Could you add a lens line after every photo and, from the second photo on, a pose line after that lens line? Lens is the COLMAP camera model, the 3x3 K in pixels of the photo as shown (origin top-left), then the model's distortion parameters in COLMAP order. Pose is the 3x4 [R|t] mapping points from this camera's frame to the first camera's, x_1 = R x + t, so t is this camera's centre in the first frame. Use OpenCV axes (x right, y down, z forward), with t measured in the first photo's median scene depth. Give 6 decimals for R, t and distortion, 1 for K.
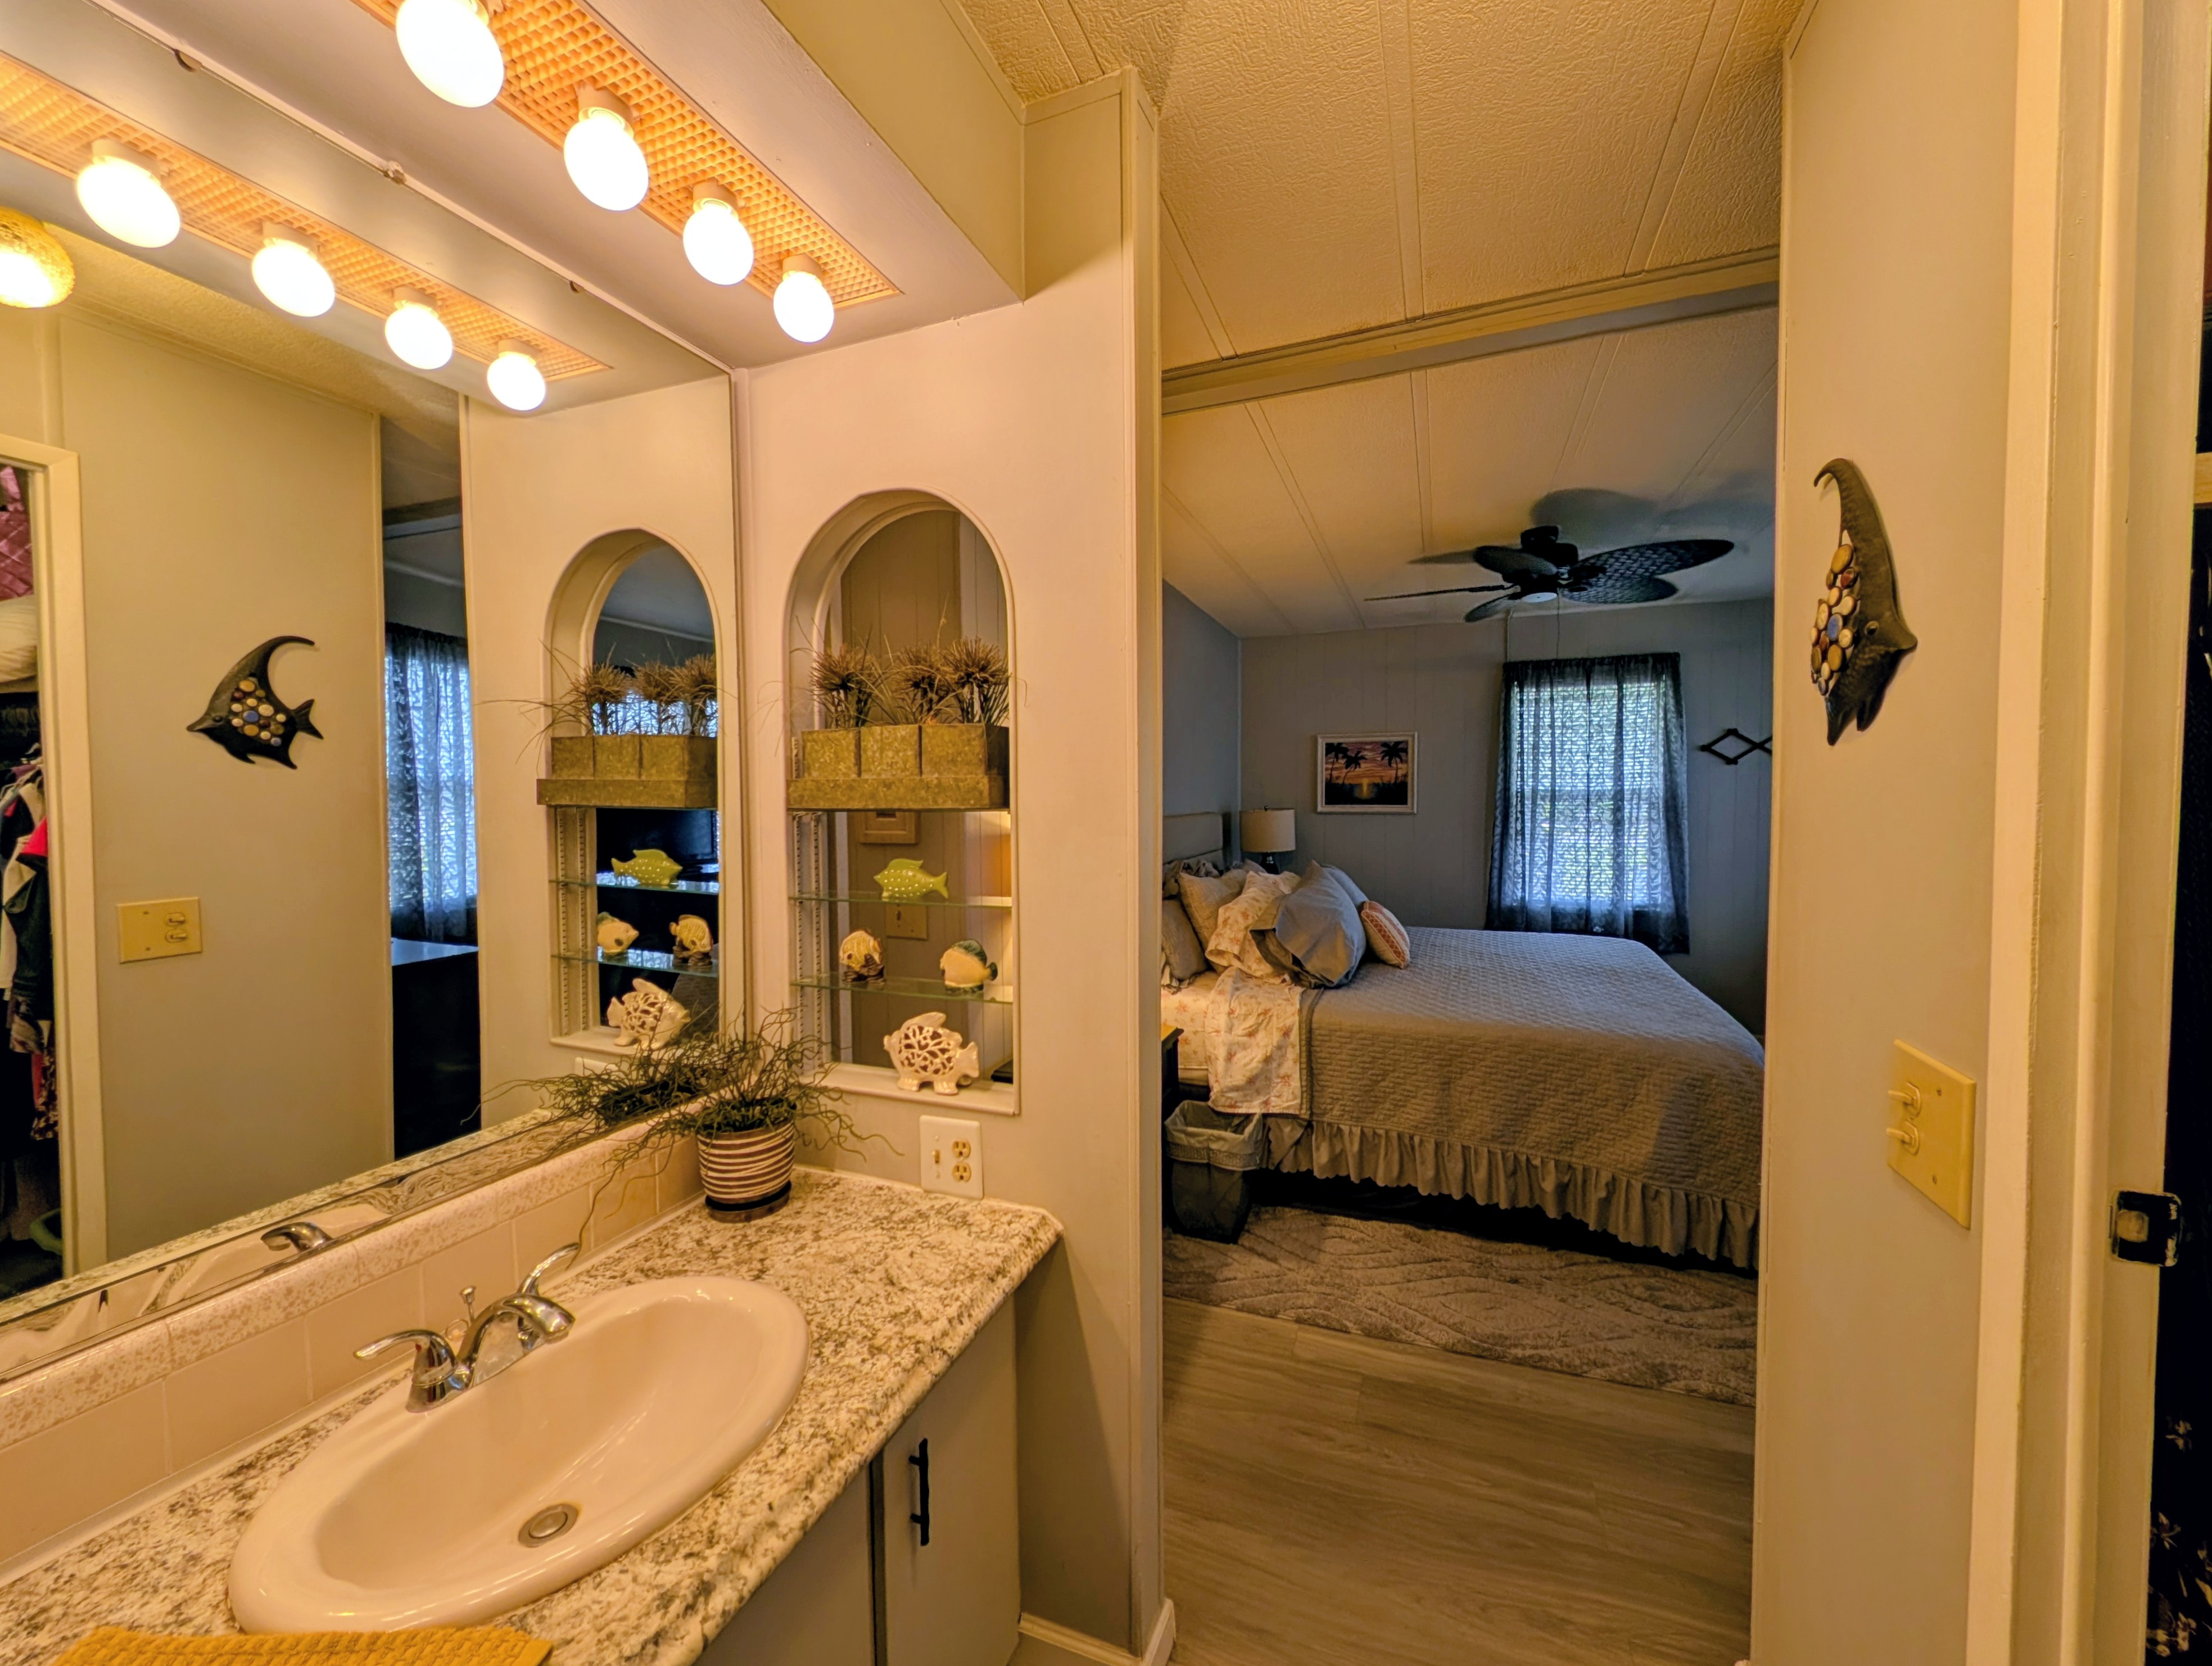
lens RADIAL K [[848.6, 0, 1091.9], [0, 848.6, 833.0], [0, 0, 1]] dist [0.012494, -0.005630]
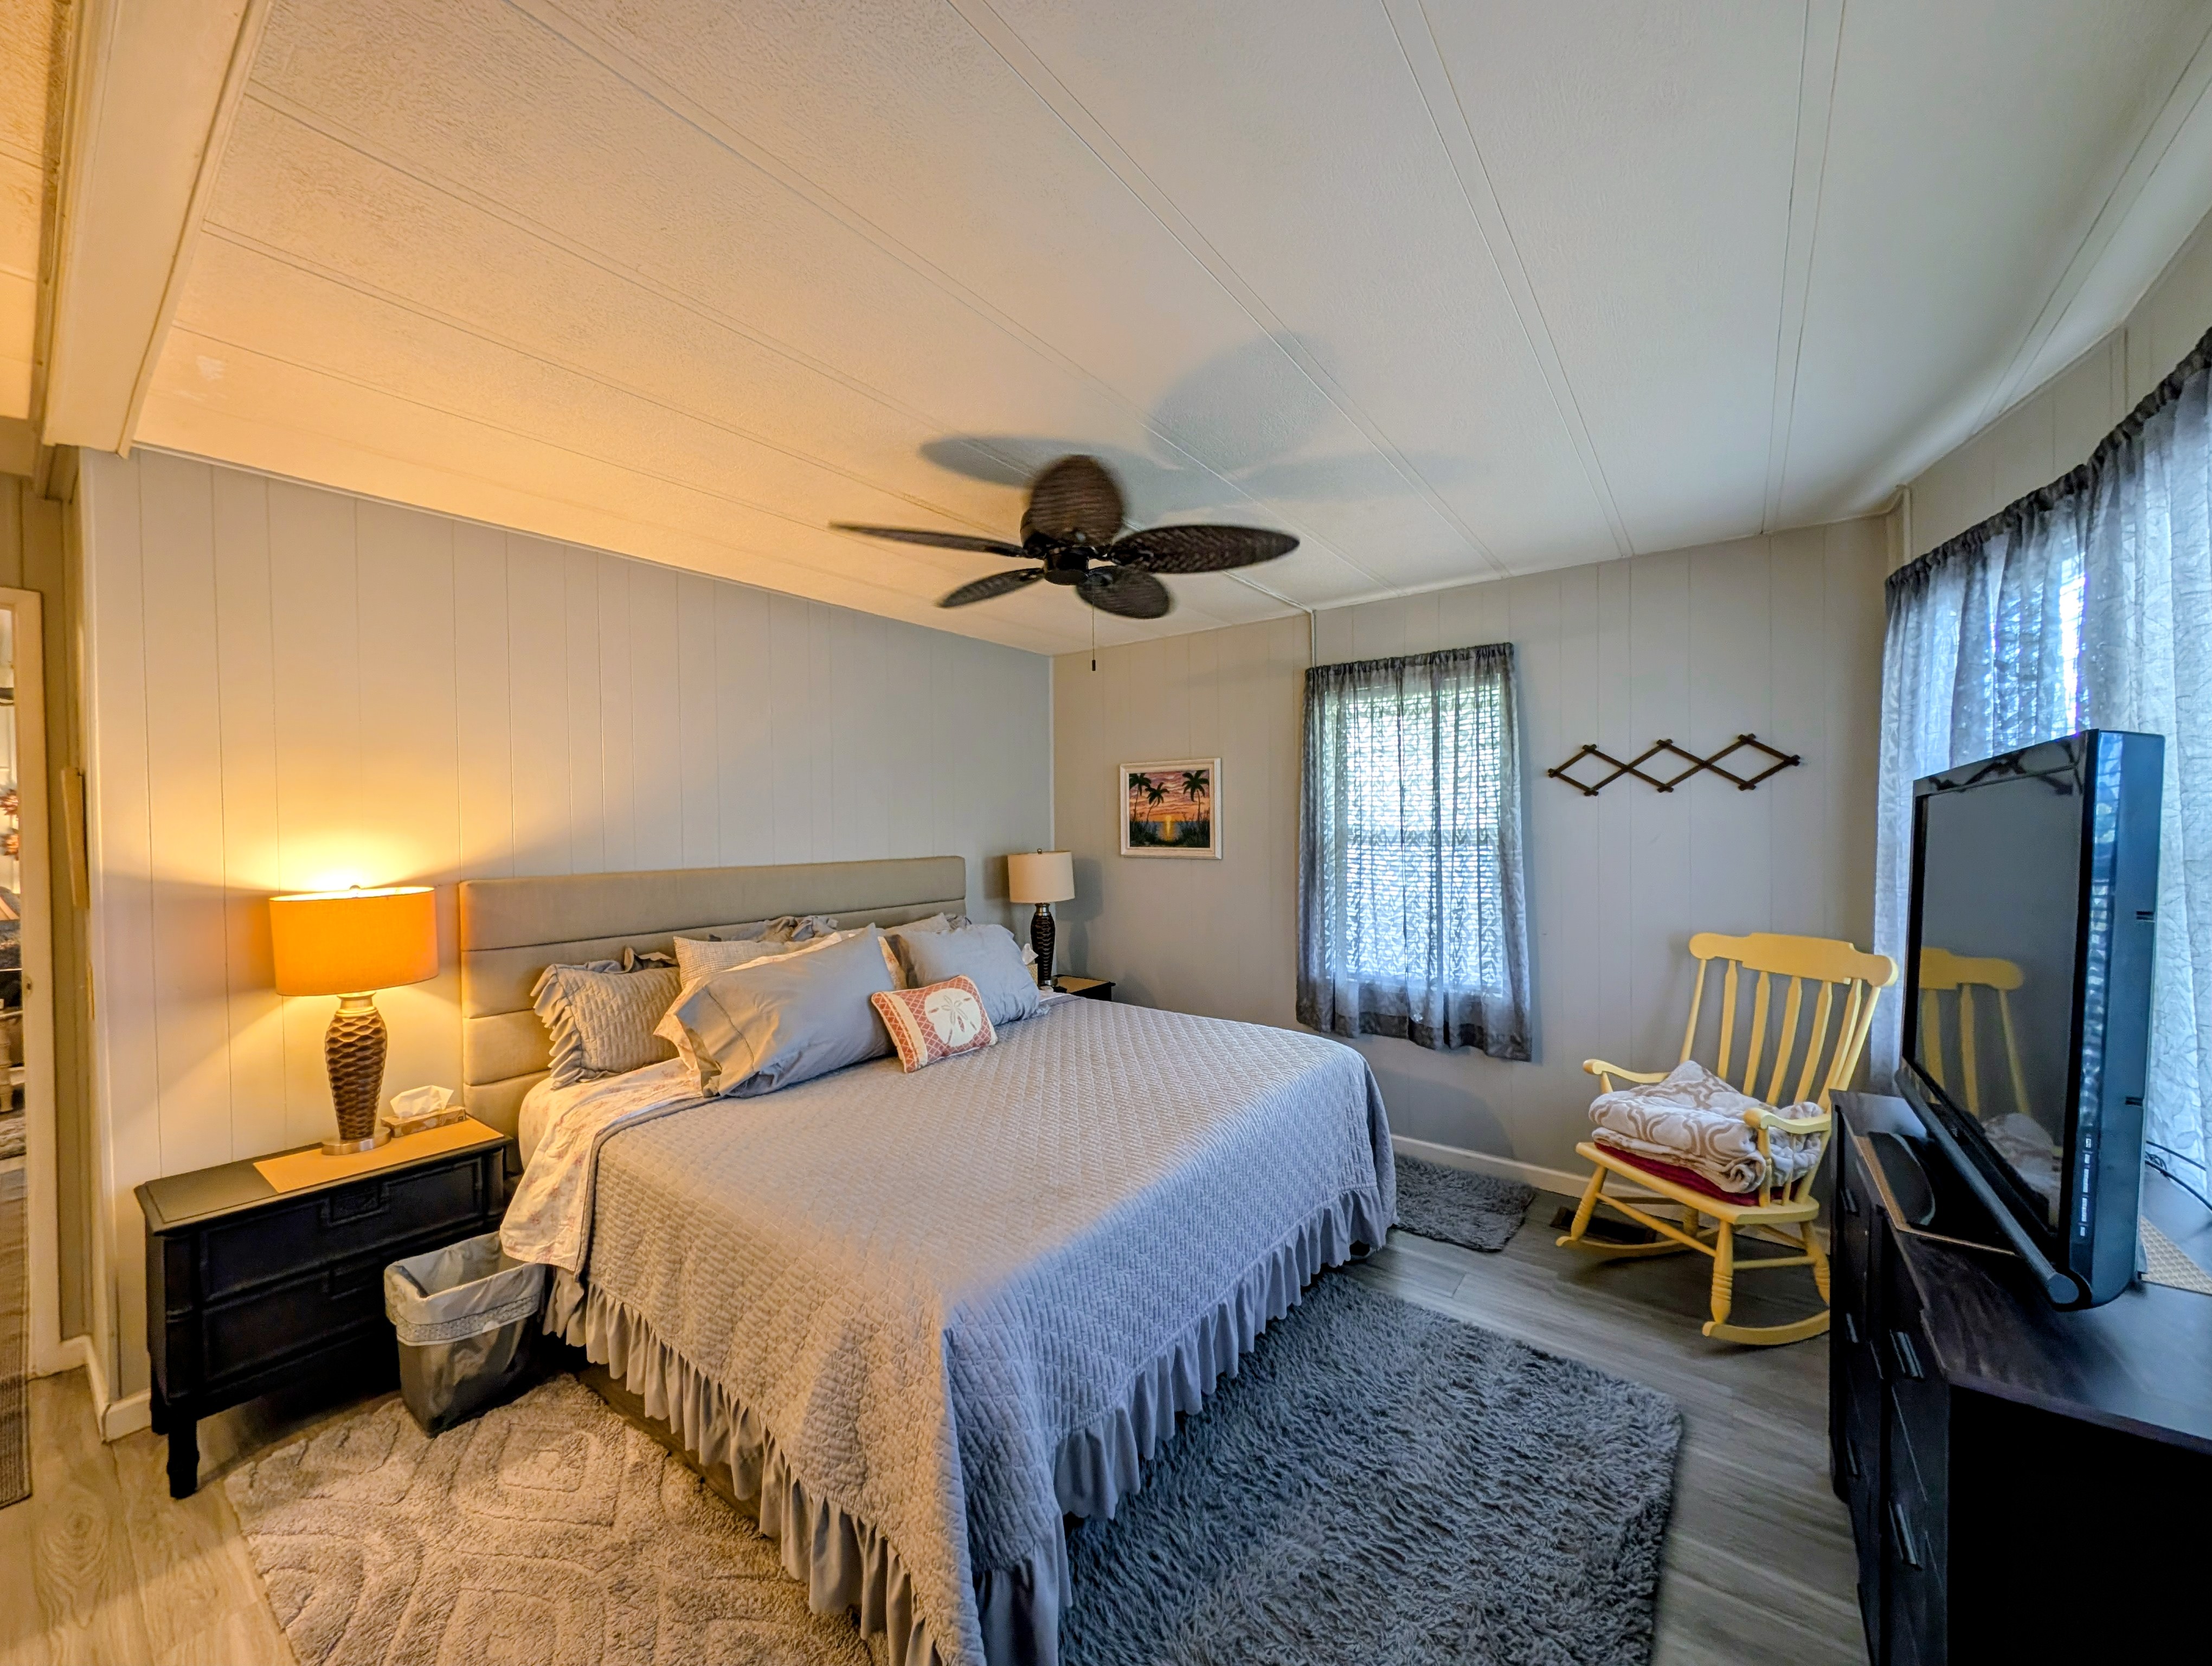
lens RADIAL K [[841.9, 0, 1111.5], [0, 841.9, 832.3], [0, 0, 1]] dist [0.010799, -0.006383]
pose [[0.969723, 0.000117, -0.244206, 0.530122], [-0.008476, 0.999414, -0.033178, -0.023137], [0.244059, 0.034243, 0.969156, 0.221598]]
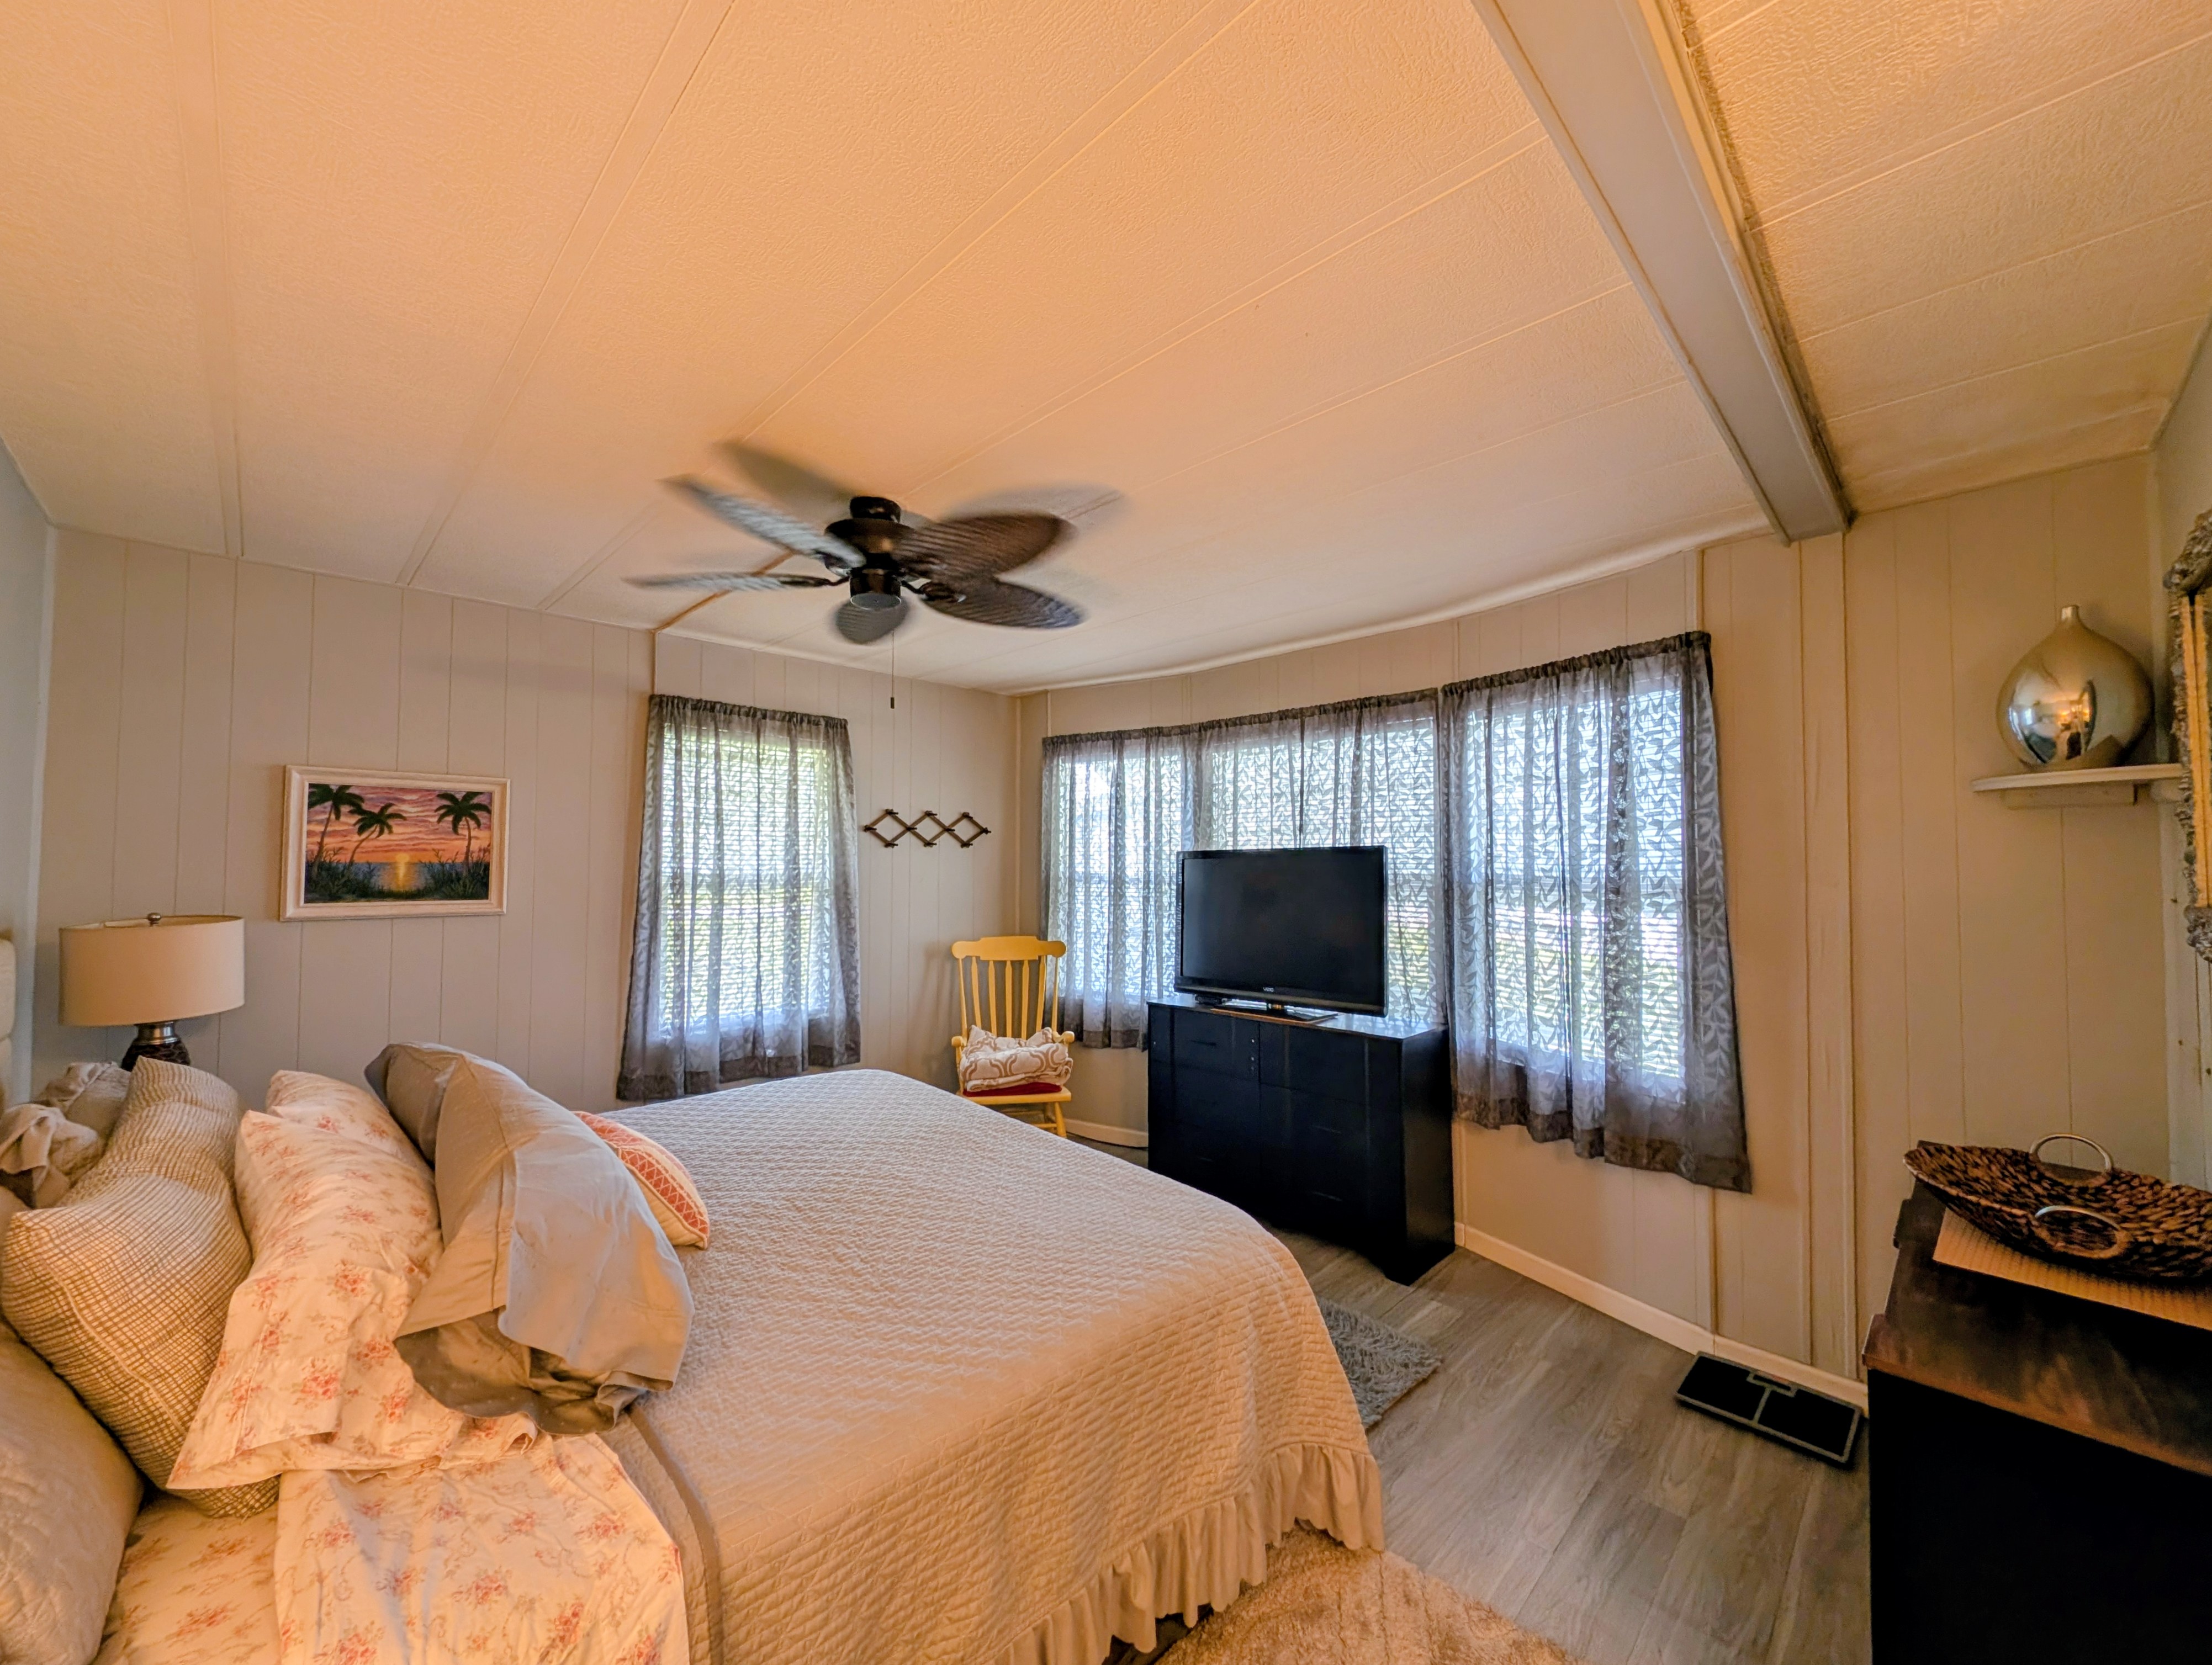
lens RADIAL K [[841.7, 0, 1111.5], [0, 841.7, 831.8], [0, 0, 1]] dist [0.010799, -0.006383]
pose [[0.379311, 0.040987, 0.924361, -0.011780], [0.034951, 0.997671, -0.058579, -0.034311], [-0.924609, 0.054527, 0.376995, 0.418000]]
